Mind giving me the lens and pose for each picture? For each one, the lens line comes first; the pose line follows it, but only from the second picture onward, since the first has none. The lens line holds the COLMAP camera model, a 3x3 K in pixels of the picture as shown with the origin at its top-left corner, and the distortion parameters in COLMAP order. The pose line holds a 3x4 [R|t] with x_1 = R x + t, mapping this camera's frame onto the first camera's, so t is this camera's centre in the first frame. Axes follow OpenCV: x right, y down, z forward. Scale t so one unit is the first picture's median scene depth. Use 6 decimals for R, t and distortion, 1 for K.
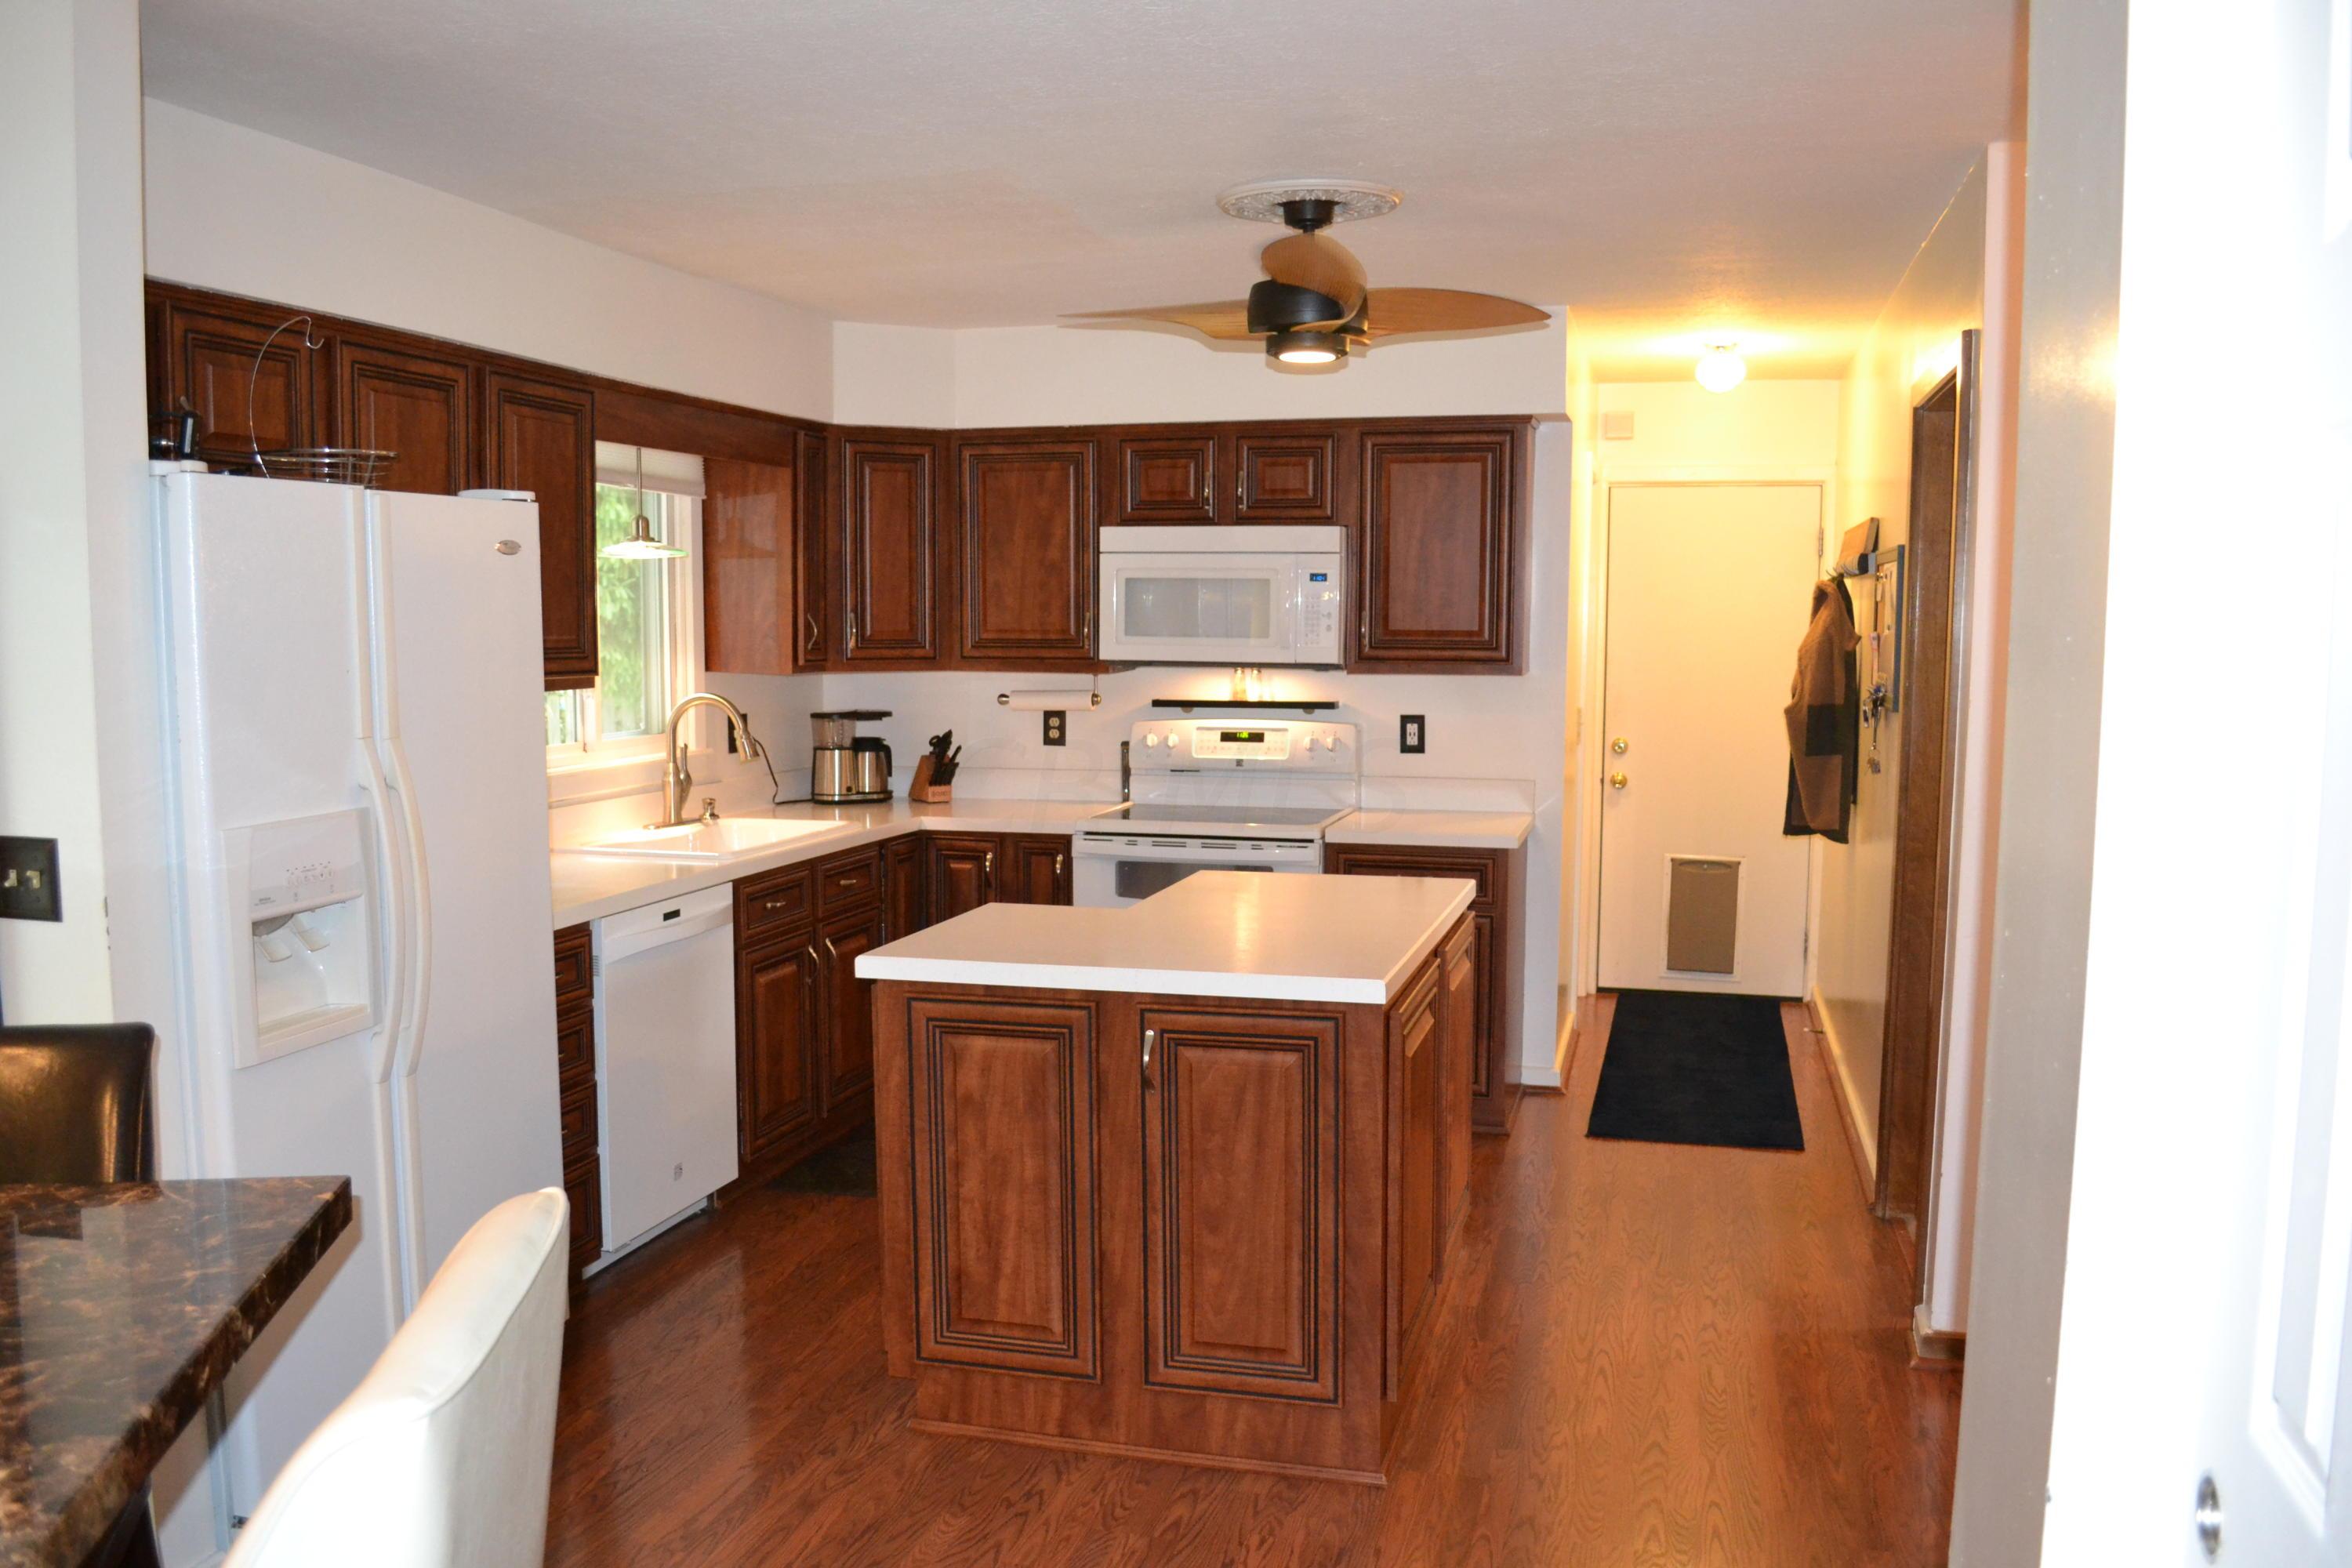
lens RADIAL K [[1862.0, 0, 1167.3], [0, 1862.0, 820.3], [0, 0, 1]] dist [-0.087148, 0.014403]
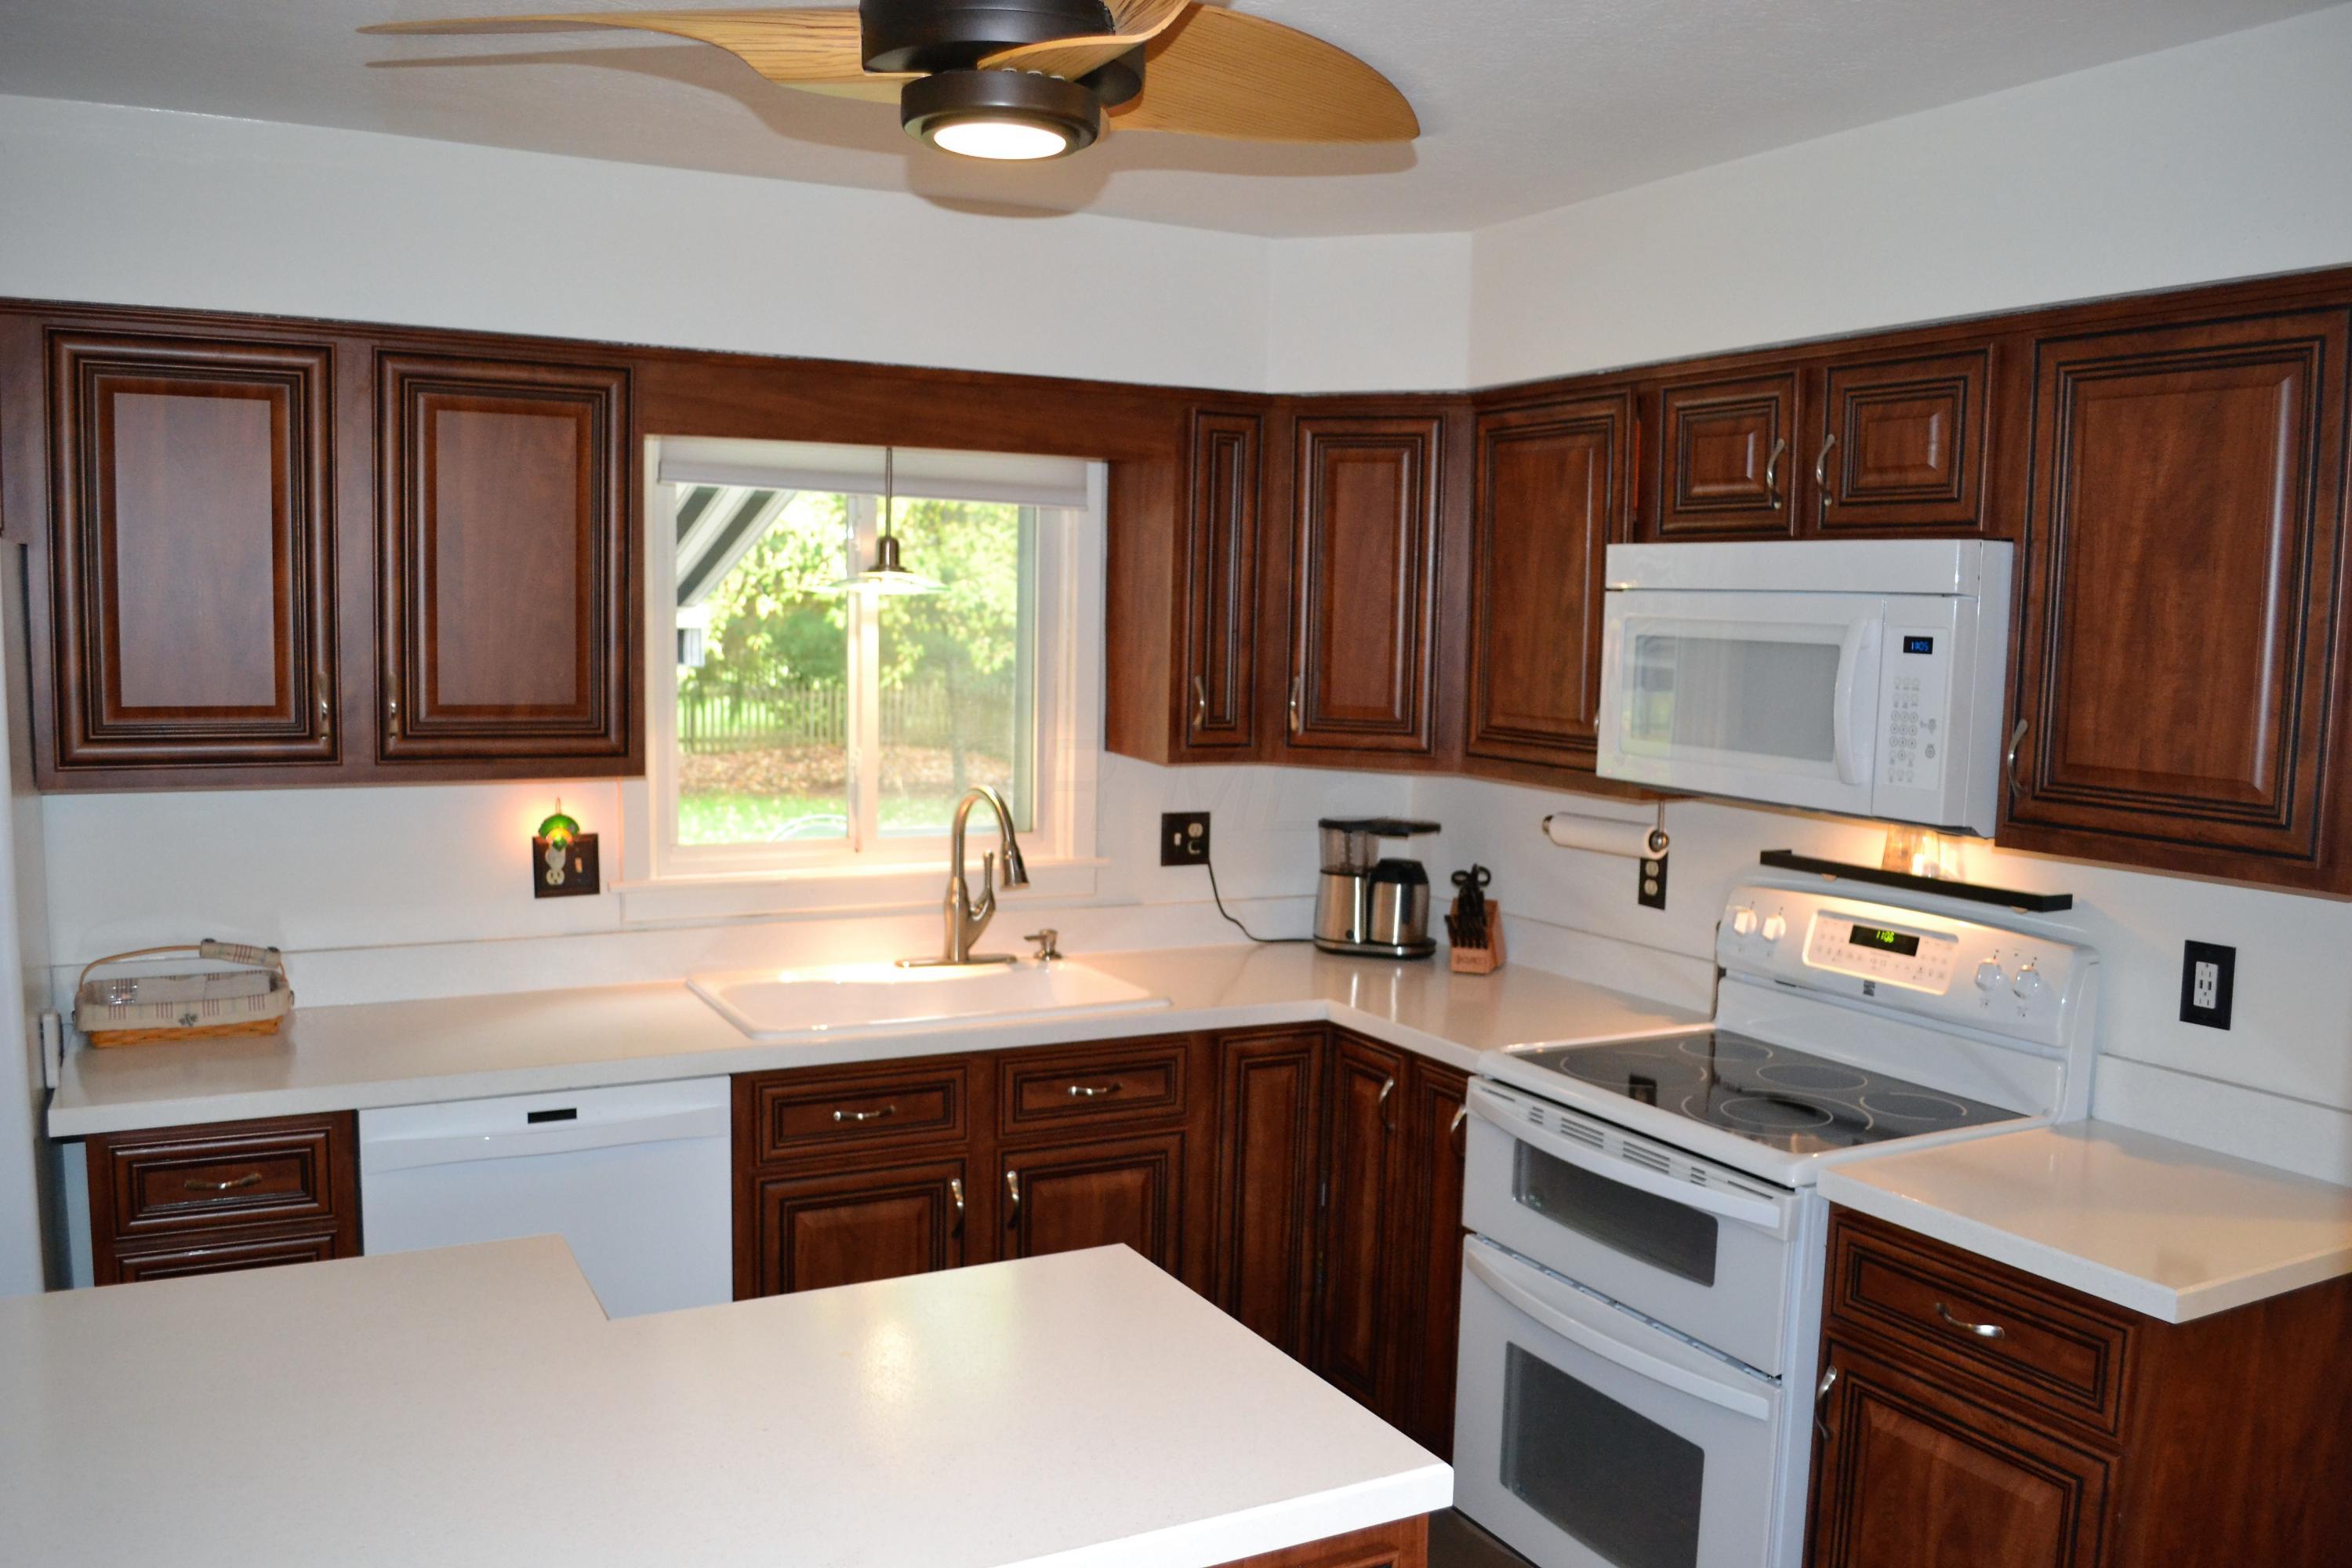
lens RADIAL K [[1862.0, 0, 1169.9], [0, 1862.0, 802.3], [0, 0, 1]] dist [-0.087148, 0.014403]
pose [[0.687441, 0.086487, -0.721072, 0.381923], [-0.099472, 0.994739, 0.024479, -0.106665], [0.719395, 0.054898, 0.692428, 0.686816]]
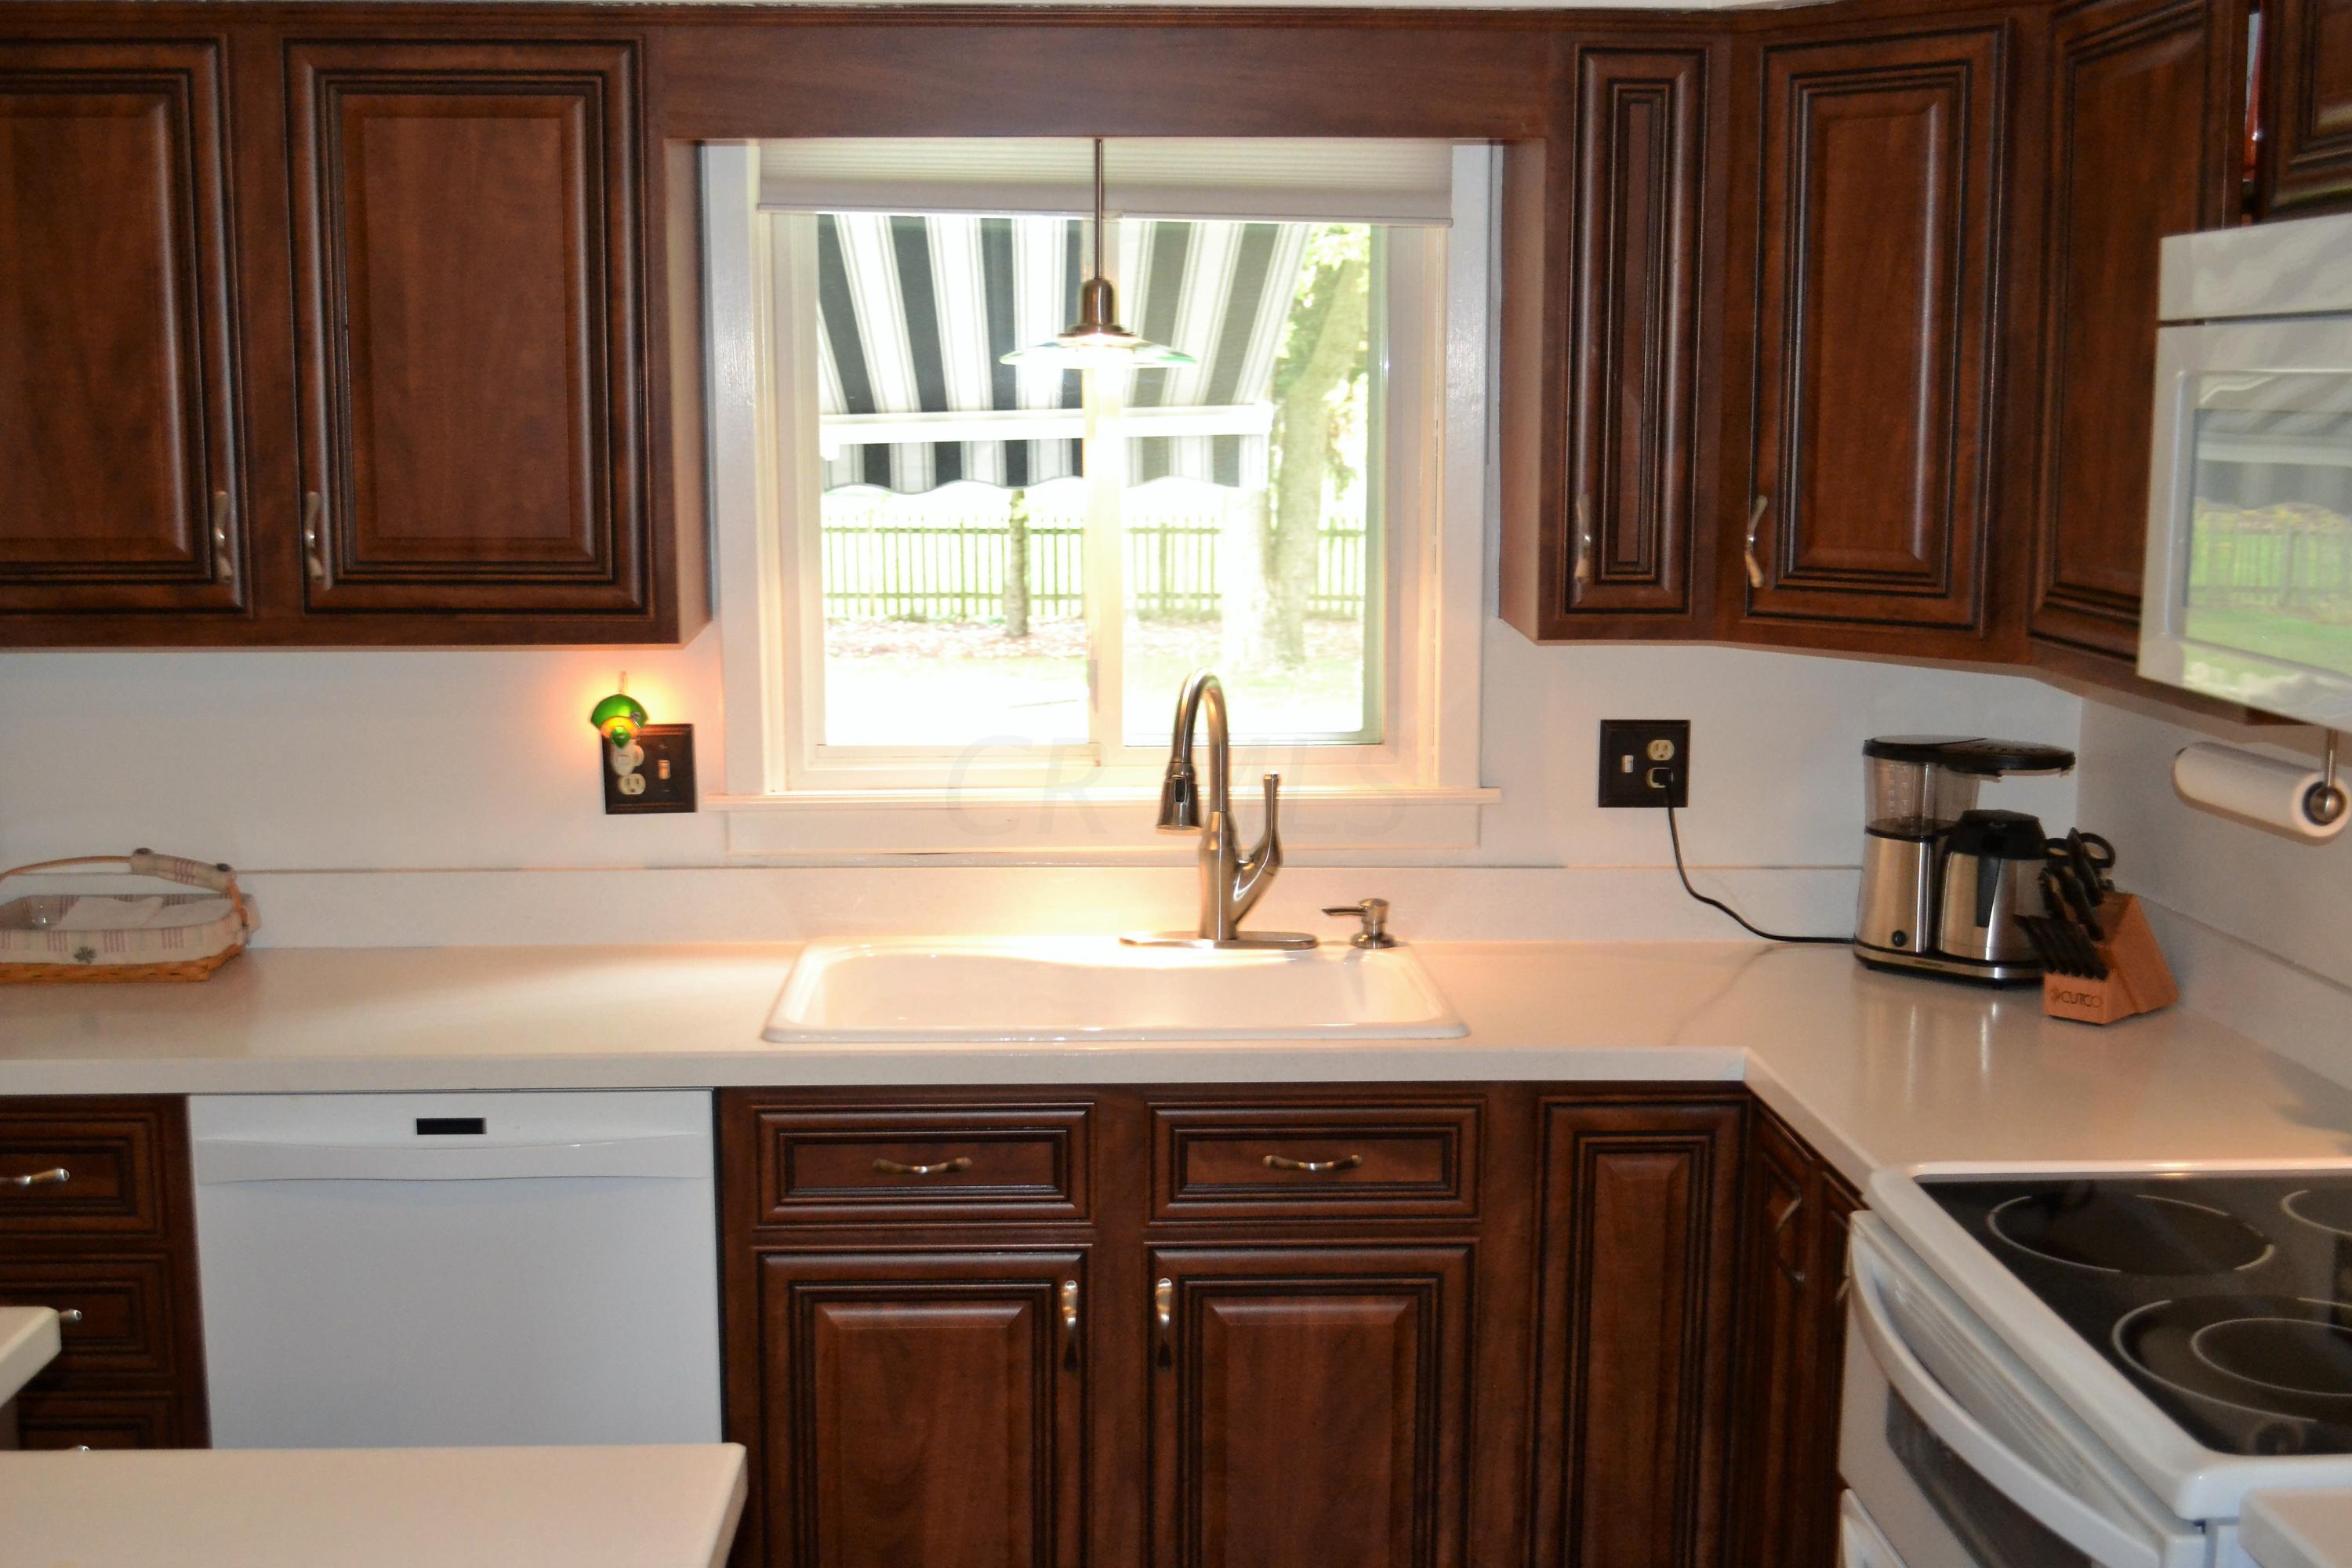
lens RADIAL K [[2668.7, 0, 1162.7], [0, 2668.7, 770.5], [0, 0, 1]] dist [-0.037259, 0.000000]
pose [[0.312446, 0.128820, -0.941160, 0.437727], [-0.105388, 0.989347, 0.100429, -0.131673], [0.944072, 0.067809, 0.322693, 0.951353]]
